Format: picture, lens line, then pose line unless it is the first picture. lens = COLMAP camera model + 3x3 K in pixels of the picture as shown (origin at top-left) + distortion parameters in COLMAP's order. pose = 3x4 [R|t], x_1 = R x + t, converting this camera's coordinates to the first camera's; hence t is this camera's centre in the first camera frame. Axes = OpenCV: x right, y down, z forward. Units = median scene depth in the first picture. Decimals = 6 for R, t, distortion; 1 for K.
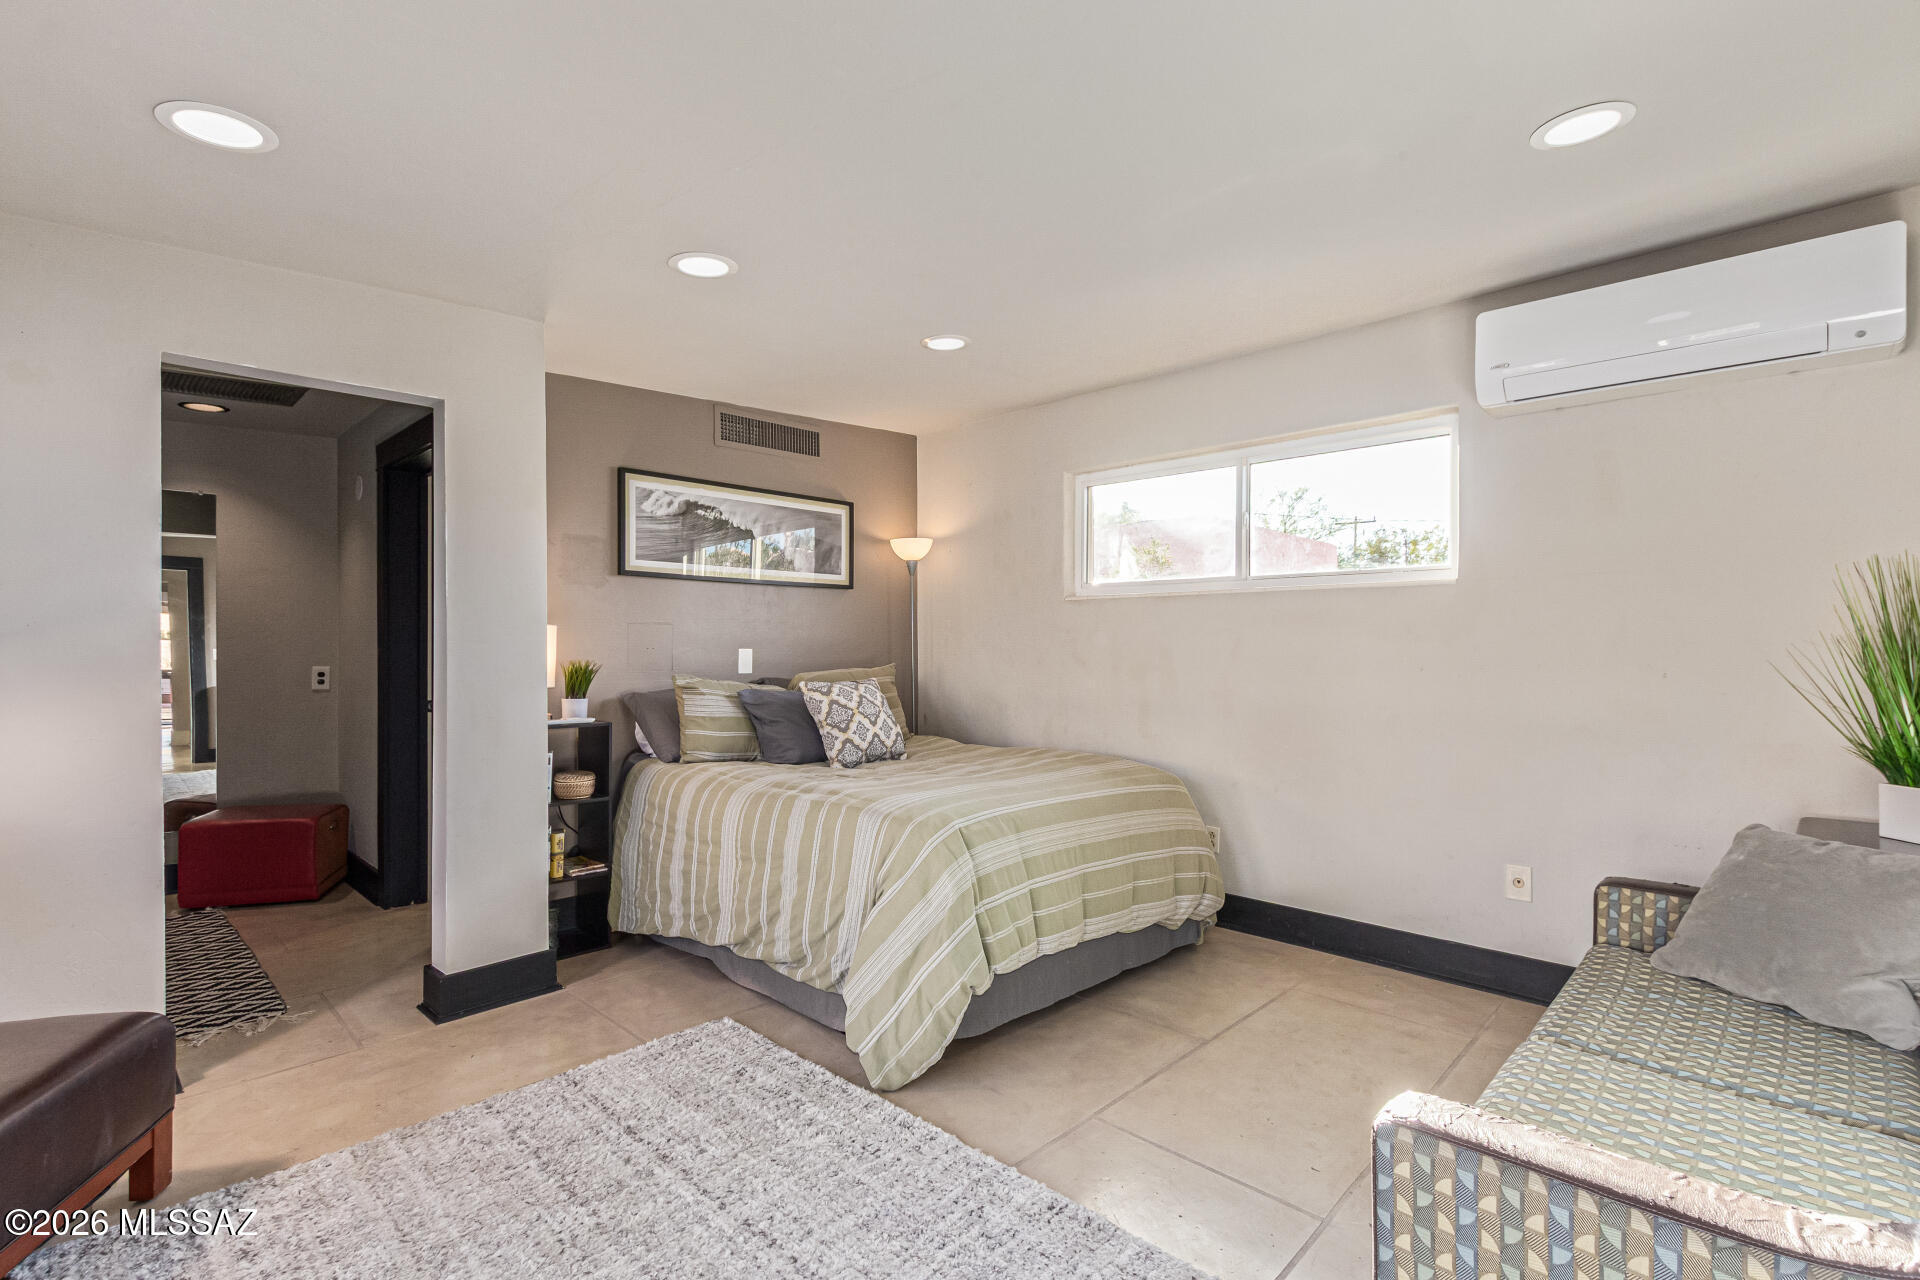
lens RADIAL K [[880.0, 0, 955.7], [0, 880.0, 643.3], [0, 0, 1]] dist [-0.001704, -0.000683]
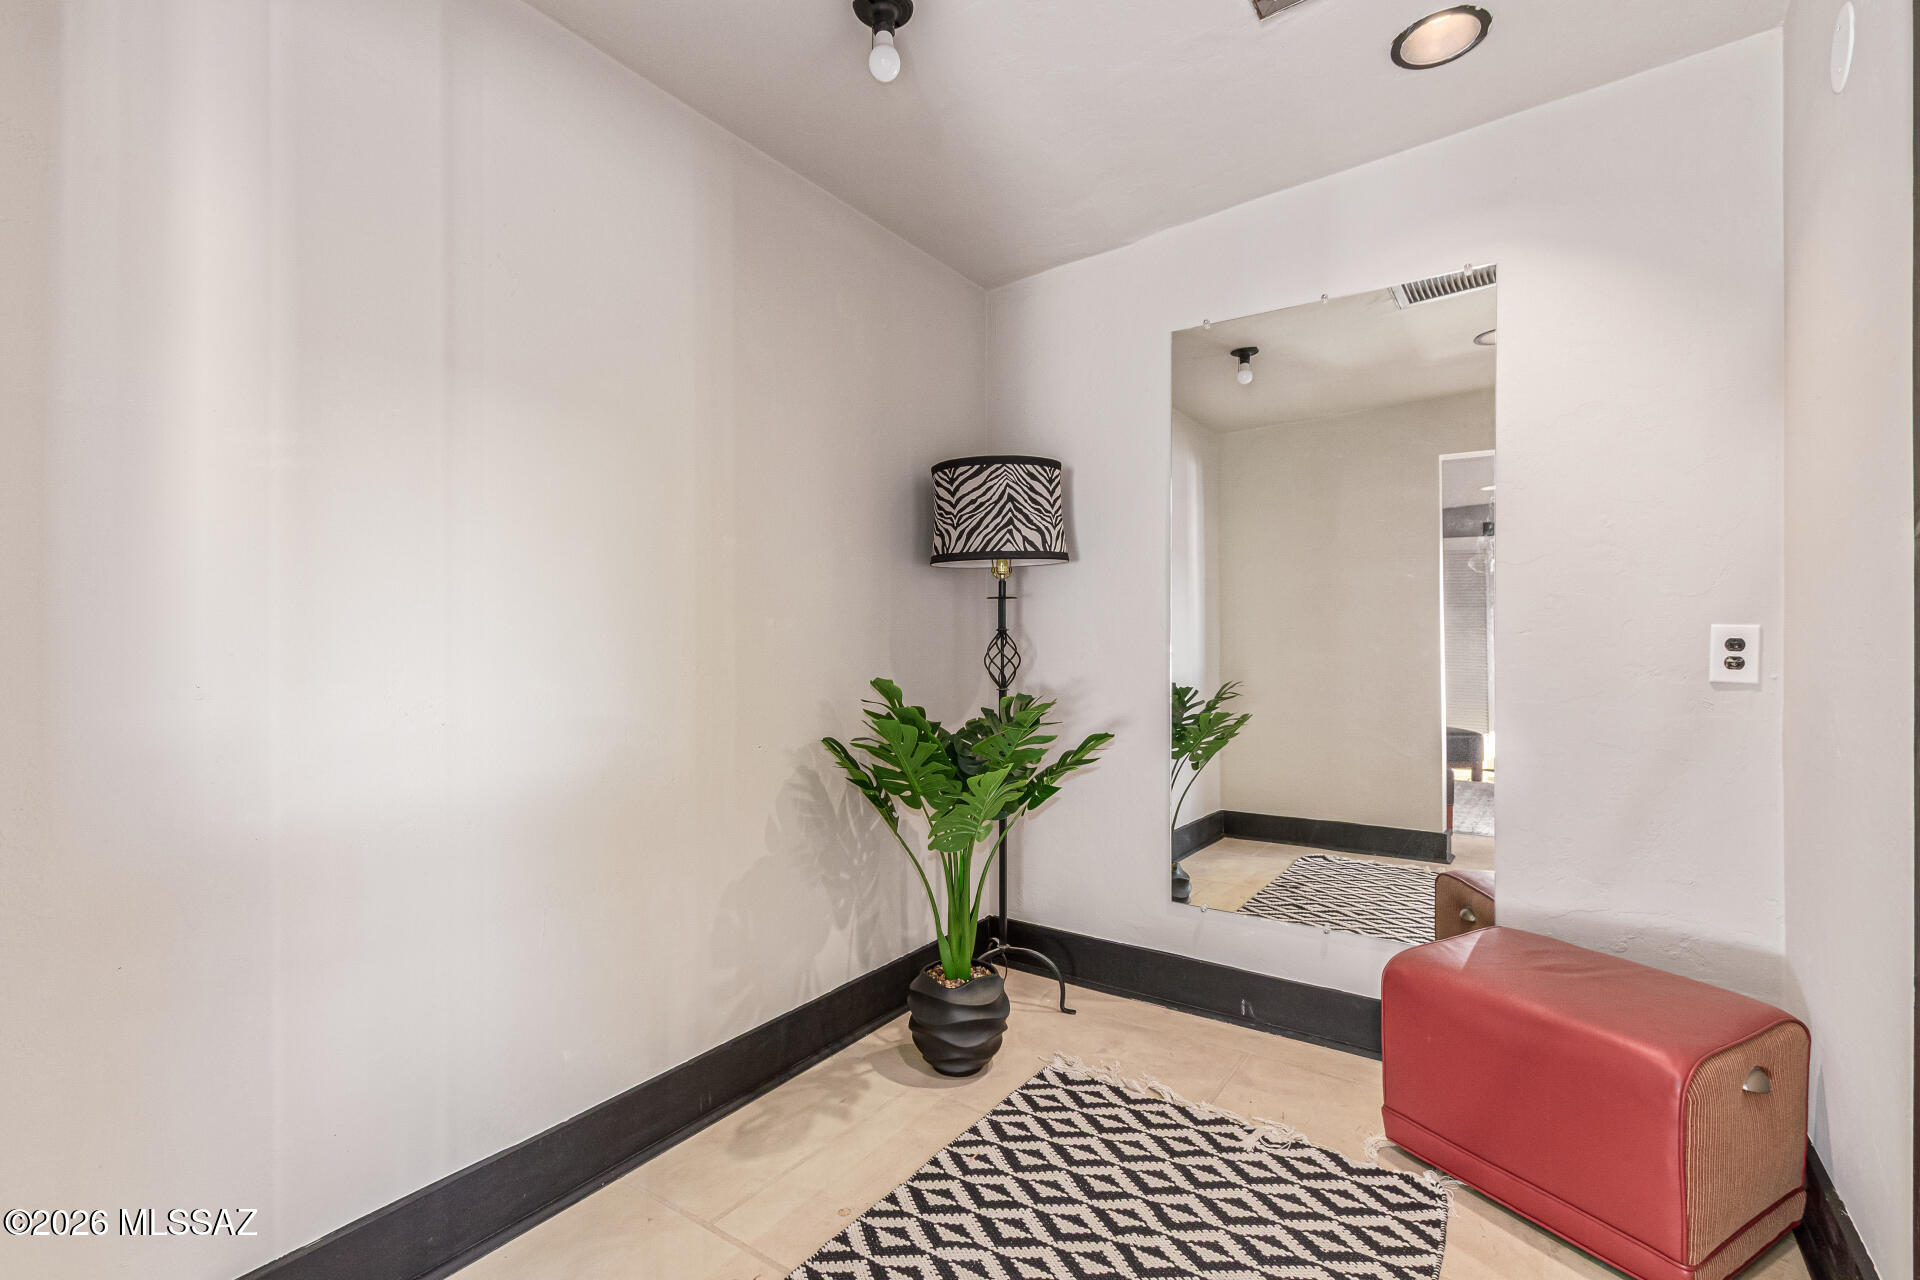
lens RADIAL K [[880.0, 0, 955.5], [0, 880.0, 645.8], [0, 0, 1]] dist [-0.001704, -0.000683]
pose [[0.166215, 0.010375, -0.986035, -0.390795], [0.003581, 0.999932, 0.011124, 0.030565], [0.986083, -0.005380, 0.166167, 0.589151]]
